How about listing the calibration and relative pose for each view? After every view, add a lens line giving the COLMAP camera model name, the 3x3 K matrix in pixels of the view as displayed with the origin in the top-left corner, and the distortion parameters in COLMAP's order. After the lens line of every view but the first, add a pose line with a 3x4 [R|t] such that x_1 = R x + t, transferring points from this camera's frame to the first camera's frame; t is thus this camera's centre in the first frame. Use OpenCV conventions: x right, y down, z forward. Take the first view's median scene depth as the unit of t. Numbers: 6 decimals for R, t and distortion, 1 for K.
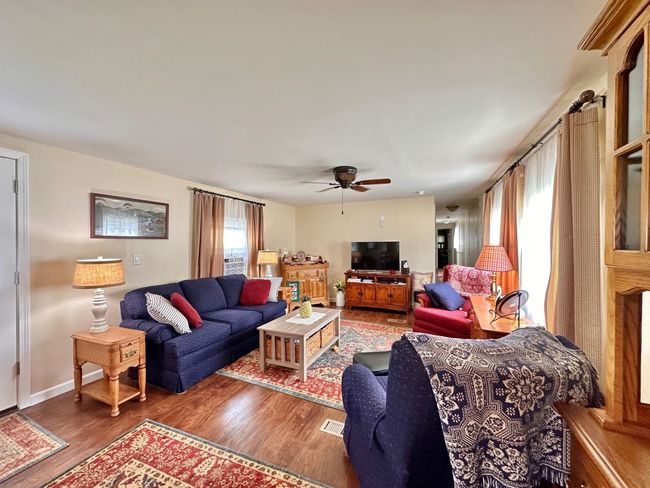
lens RADIAL K [[260.1, 0, 325.0], [0, 260.1, 244.0], [0, 0, 1]] dist [-0.001268, -0.000147]
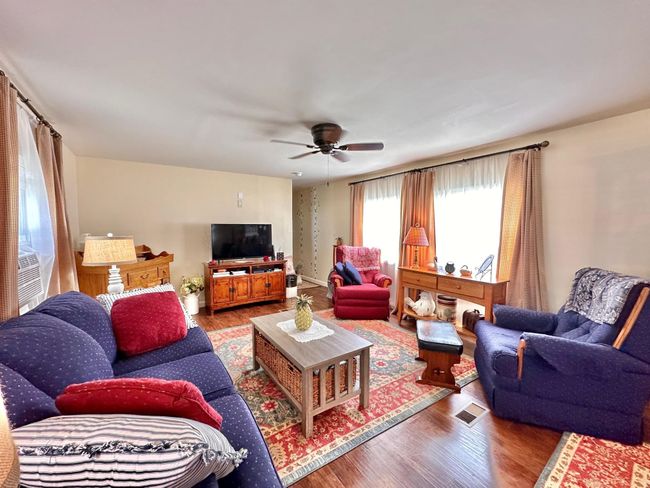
lens RADIAL K [[260.1, 0, 325.0], [0, 260.1, 244.0], [0, 0, 1]] dist [-0.001268, -0.000147]
pose [[0.529111, -0.042783, 0.847474, -0.444276], [0.000144, 0.998733, 0.050329, 0.015415], [-0.848553, -0.026508, 0.528446, 0.421255]]
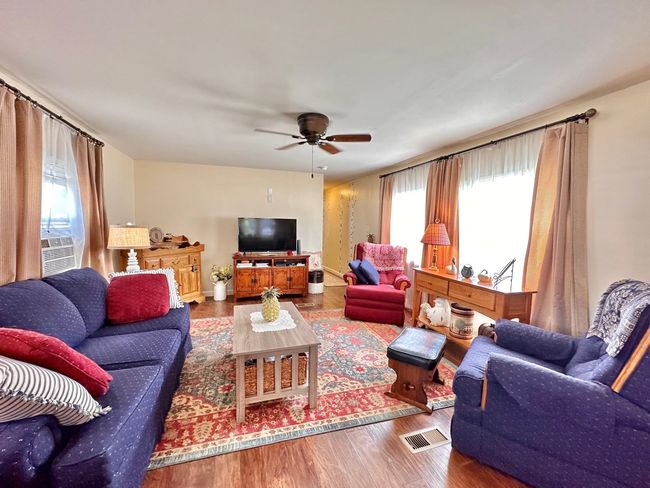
lens RADIAL K [[269.3, 0, 325.0], [0, 269.3, 244.0], [0, 0, 1]] dist [-0.001805, -0.000101]
pose [[0.739222, -0.023748, 0.673043, -0.319784], [-0.021318, 0.998052, 0.058630, 0.023551], [-0.673125, -0.057689, 0.737276, 0.271507]]
